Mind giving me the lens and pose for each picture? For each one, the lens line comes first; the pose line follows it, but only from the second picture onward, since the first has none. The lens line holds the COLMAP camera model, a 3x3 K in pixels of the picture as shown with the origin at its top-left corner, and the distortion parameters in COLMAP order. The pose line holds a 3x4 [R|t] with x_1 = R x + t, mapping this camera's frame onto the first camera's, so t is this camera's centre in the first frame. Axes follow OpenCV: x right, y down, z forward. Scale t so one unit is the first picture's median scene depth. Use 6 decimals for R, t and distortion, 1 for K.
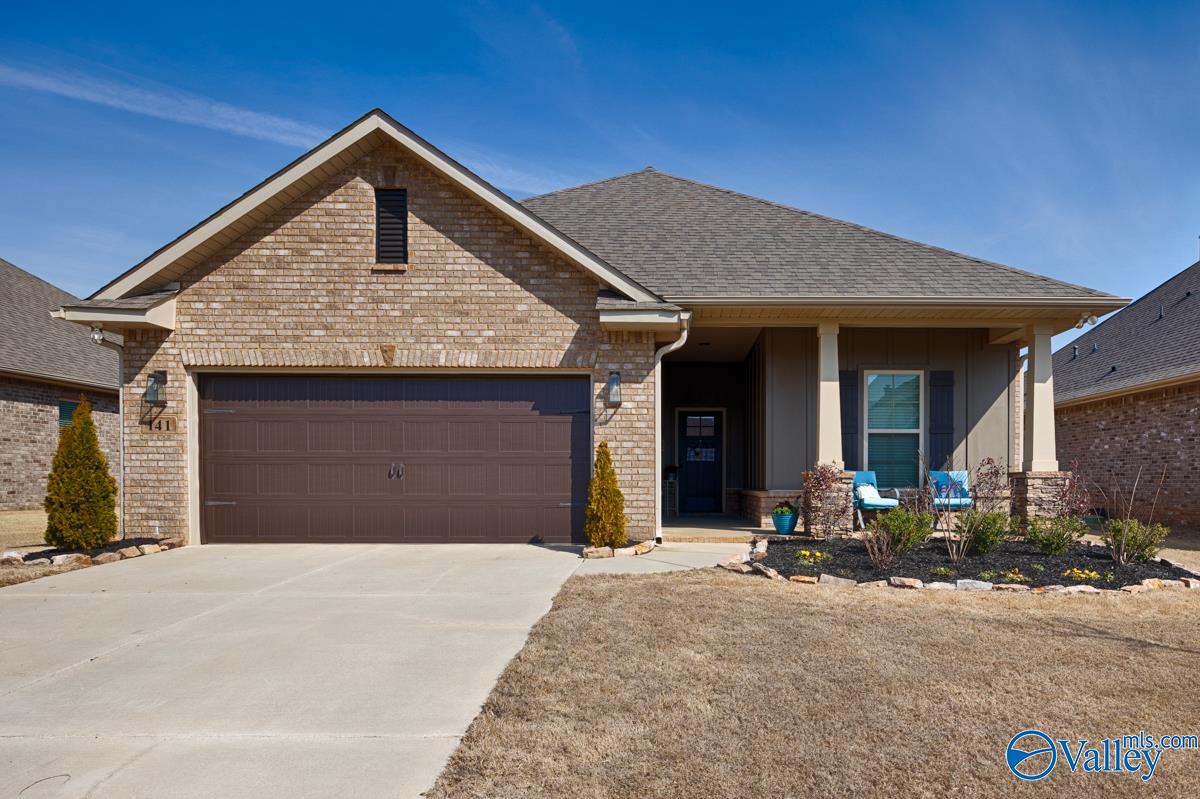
lens RADIAL K [[677.4, 0, 600.6], [0, 677.4, 399.9], [0, 0, 1]] dist [-0.002813, 0.000998]
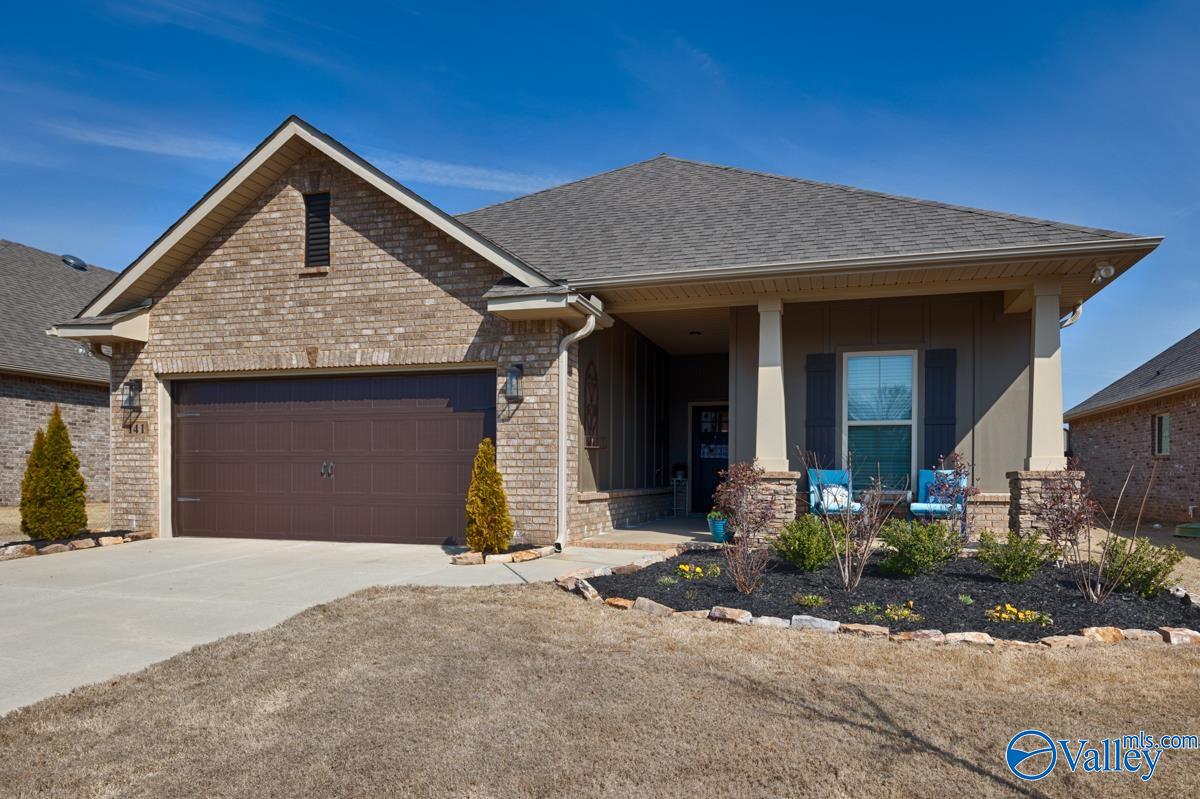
lens RADIAL K [[631.3, 0, 599.2], [0, 631.3, 406.7], [0, 0, 1]] dist [0.000406, -0.001598]
pose [[0.972254, -0.022745, -0.232819, 0.328950], [0.024942, 0.999668, 0.006496, 0.013999], [0.232594, -0.012123, 0.972498, 0.175738]]
